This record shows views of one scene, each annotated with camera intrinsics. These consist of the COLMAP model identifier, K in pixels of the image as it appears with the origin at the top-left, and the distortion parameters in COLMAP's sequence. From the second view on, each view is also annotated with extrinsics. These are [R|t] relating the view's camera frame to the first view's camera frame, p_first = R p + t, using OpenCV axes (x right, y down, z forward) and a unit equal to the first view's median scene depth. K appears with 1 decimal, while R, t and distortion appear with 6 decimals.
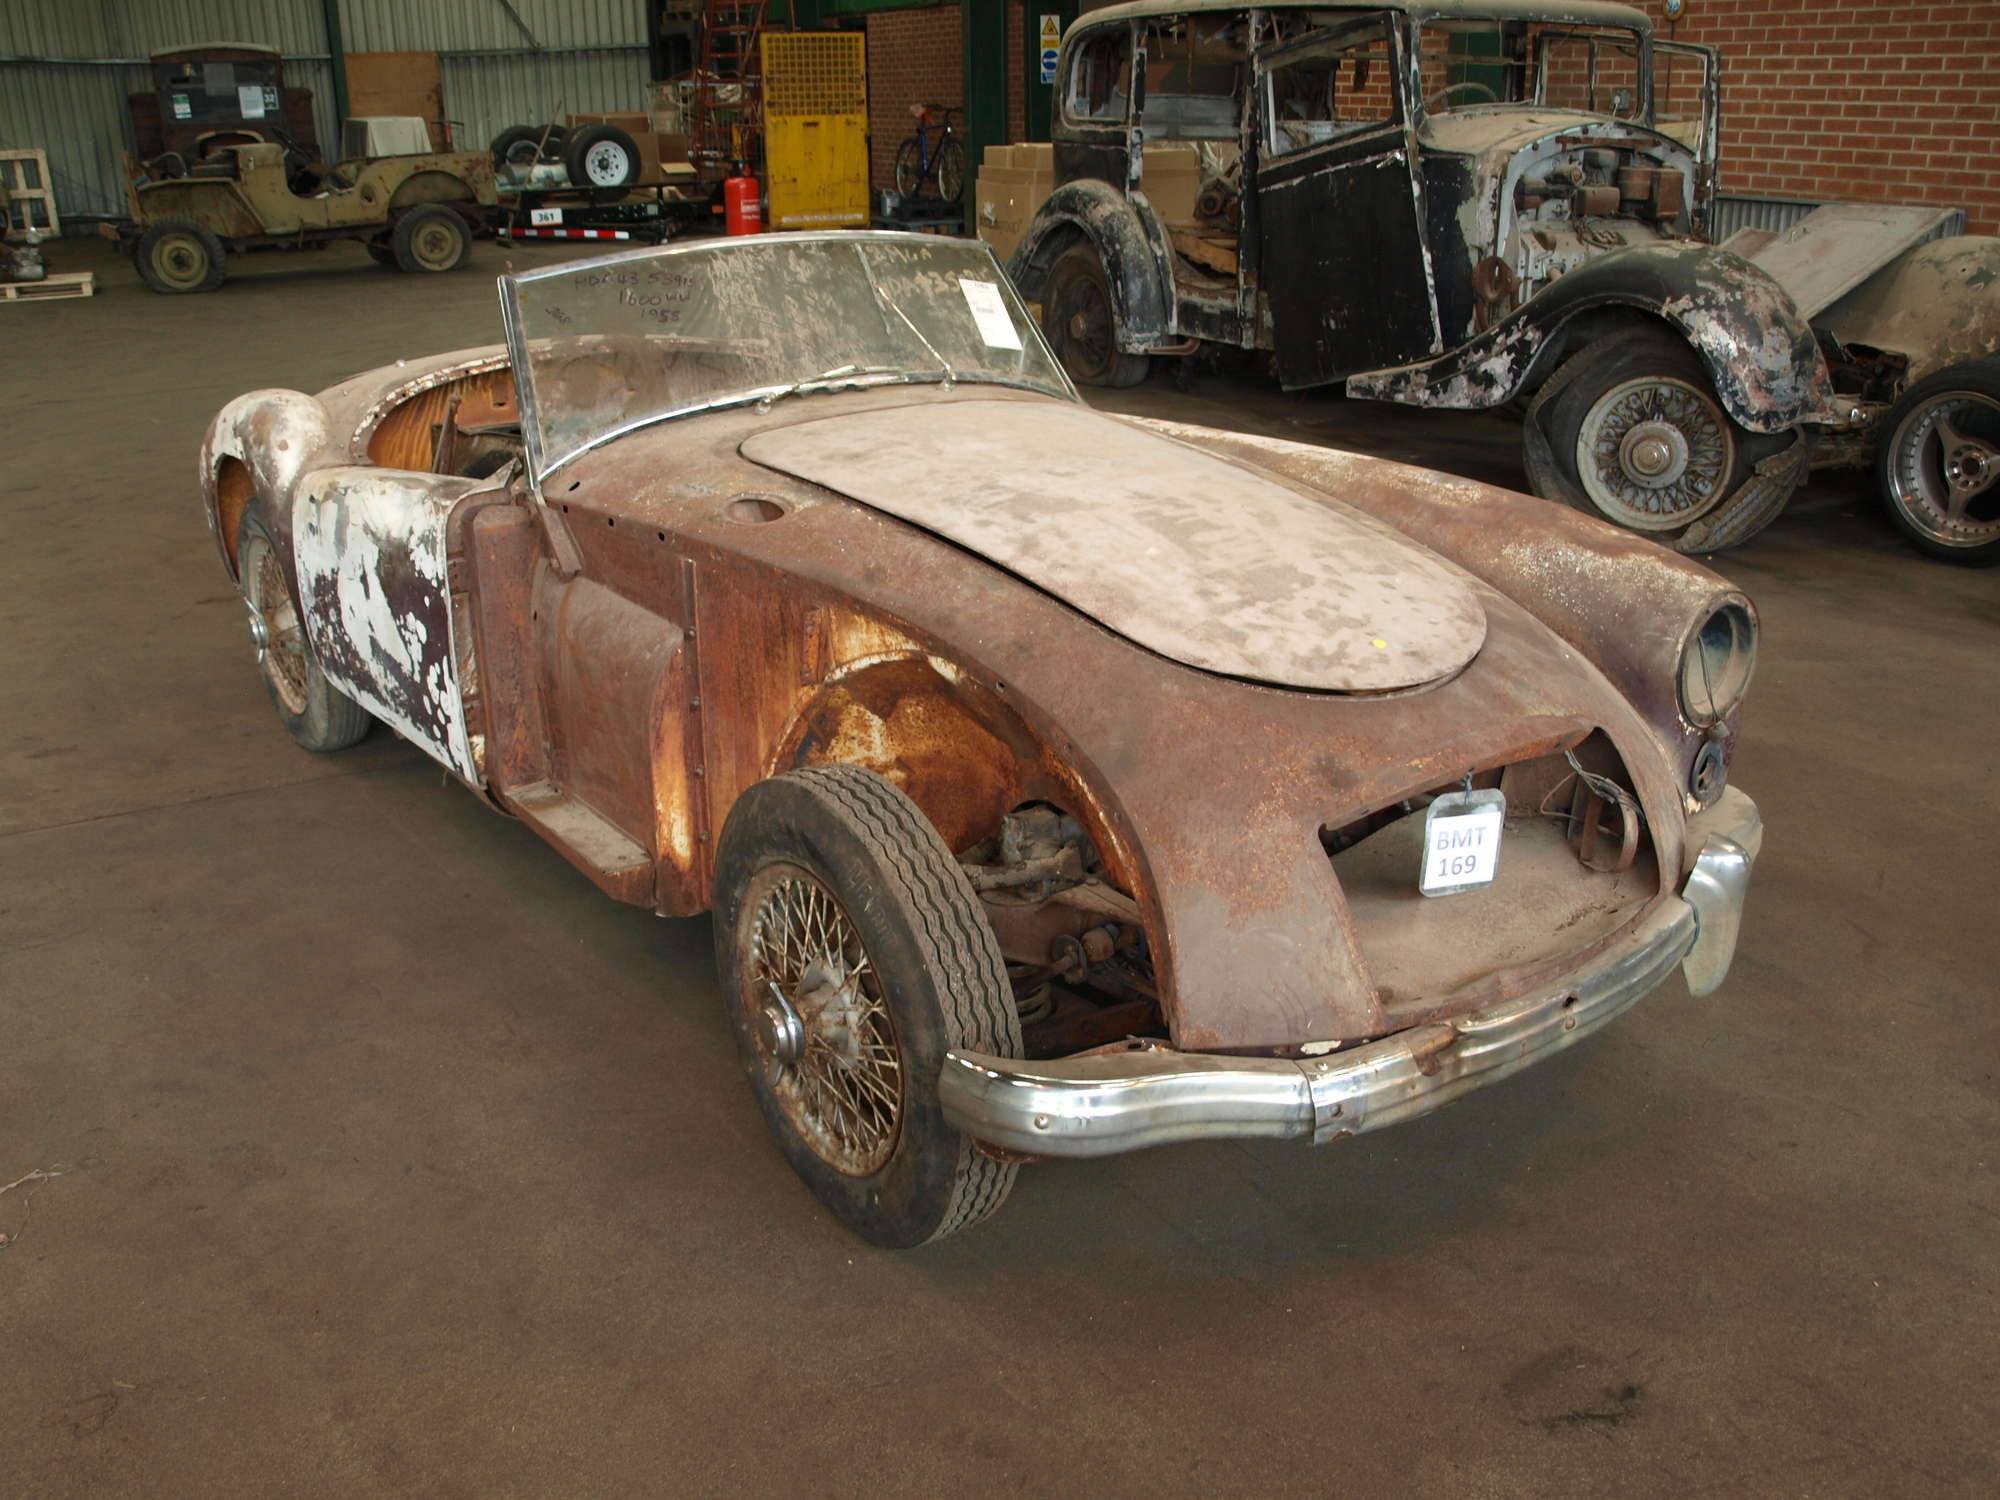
lens RADIAL K [[1769.1, 0, 1007.3], [0, 1769.1, 756.4], [0, 0, 1]] dist [-0.081001, 0.057760]
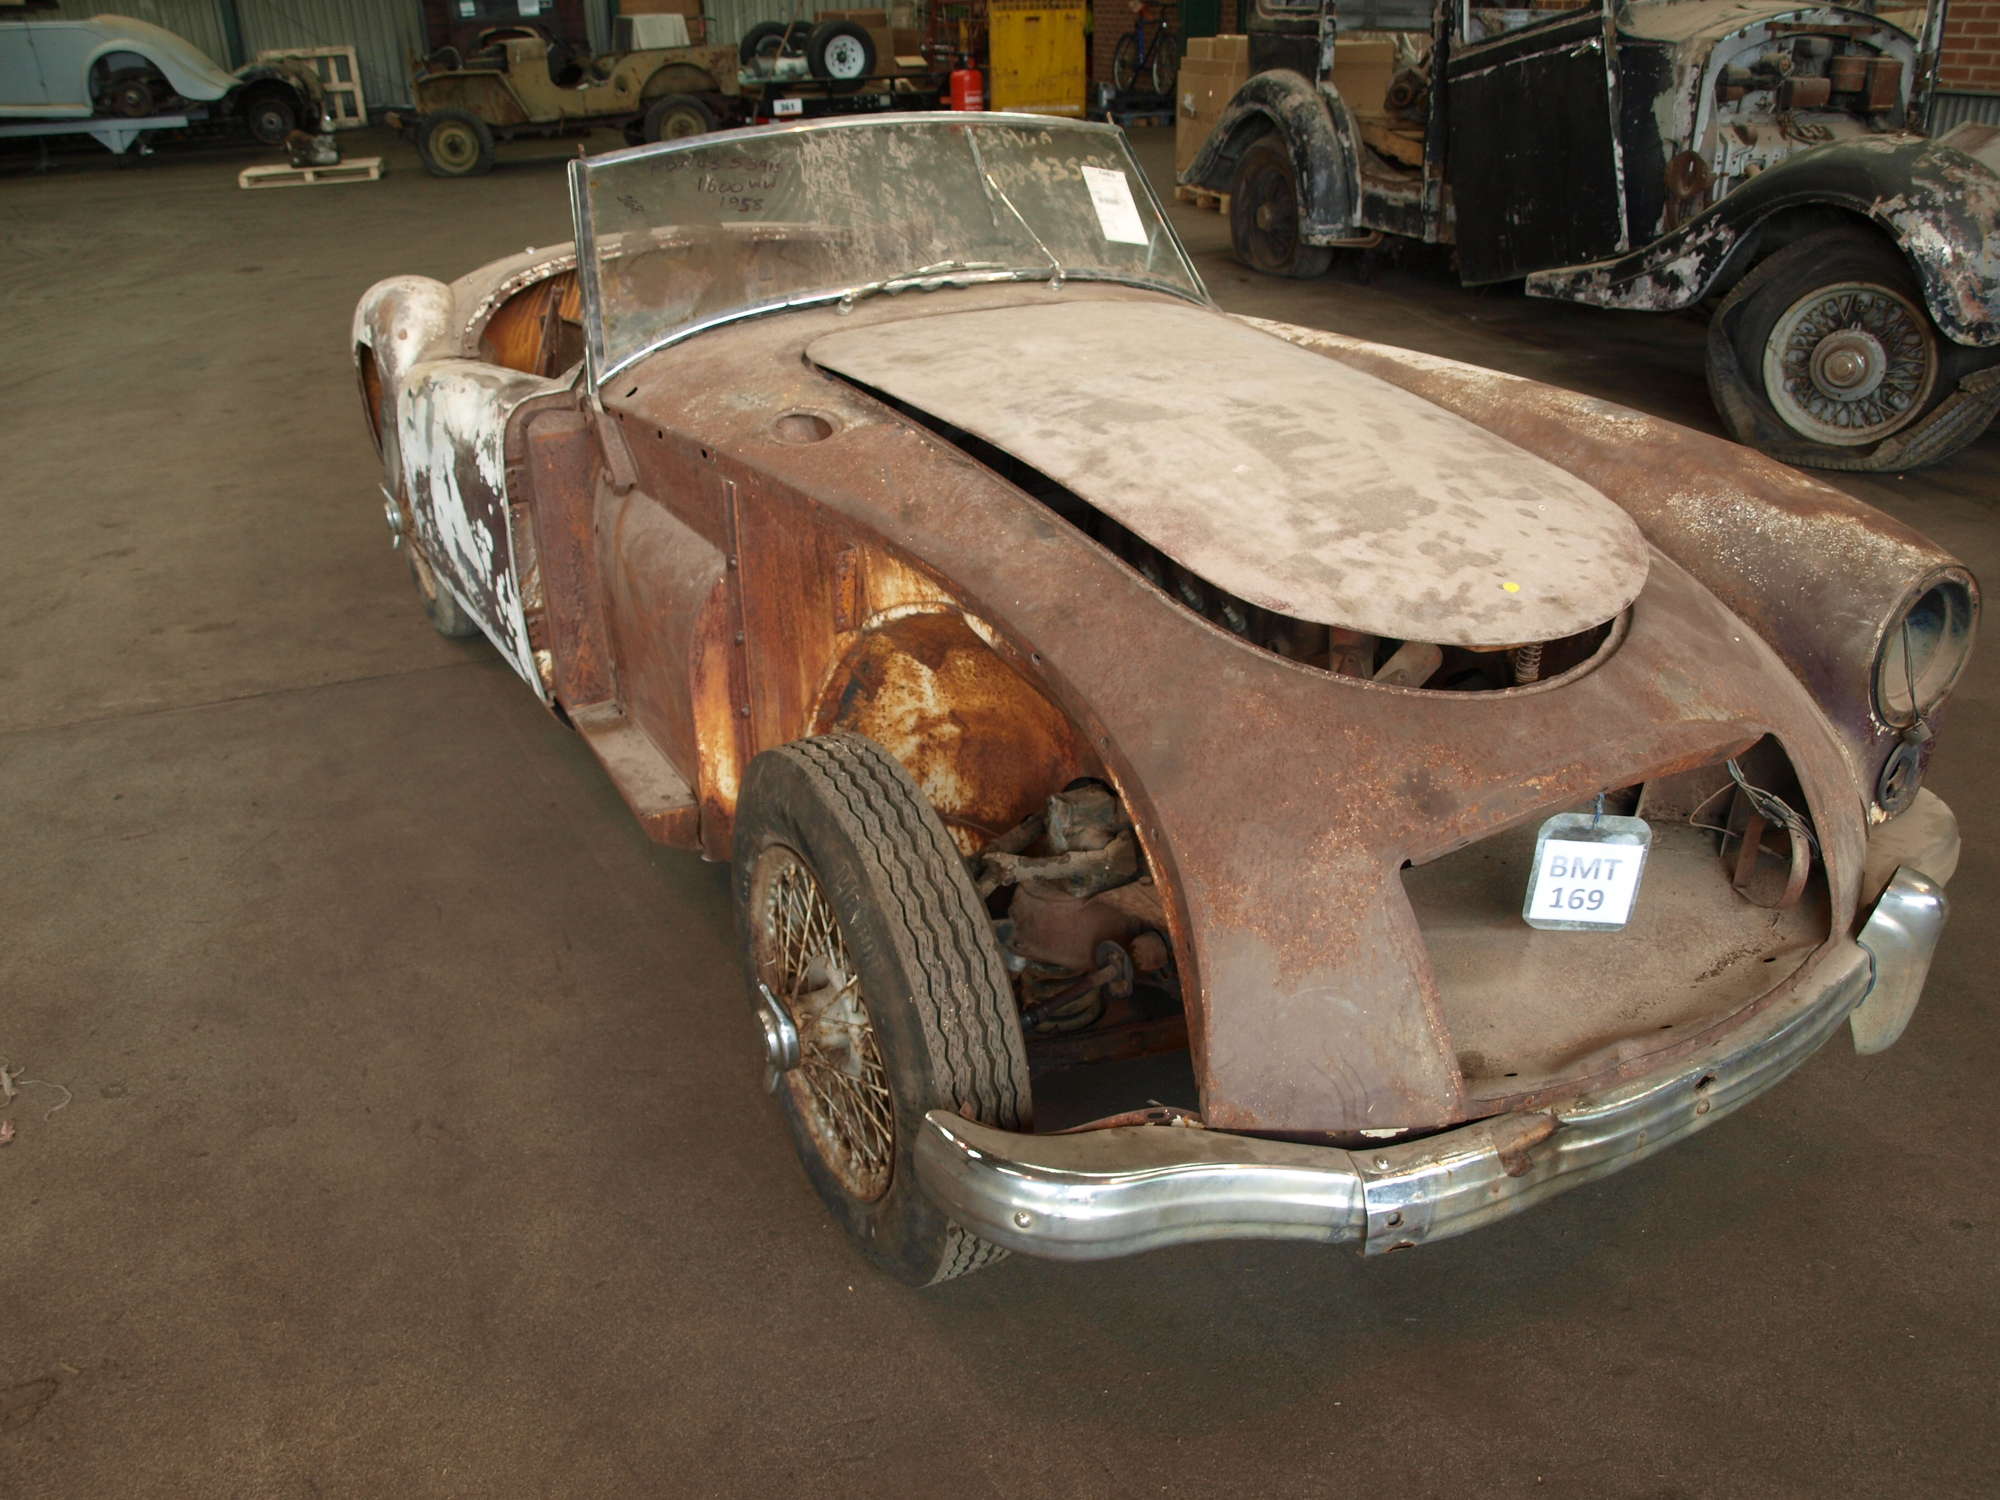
lens RADIAL K [[1599.5, 0, 1000.0], [0, 1599.5, 750.0], [0, 0, 1]] dist [-0.094768, 0.066747]
pose [[0.991305, 0.049725, -0.121824, 0.047465], [-0.038887, 0.995202, 0.089780, -0.040824], [0.125704, -0.084262, 0.988483, 0.154734]]
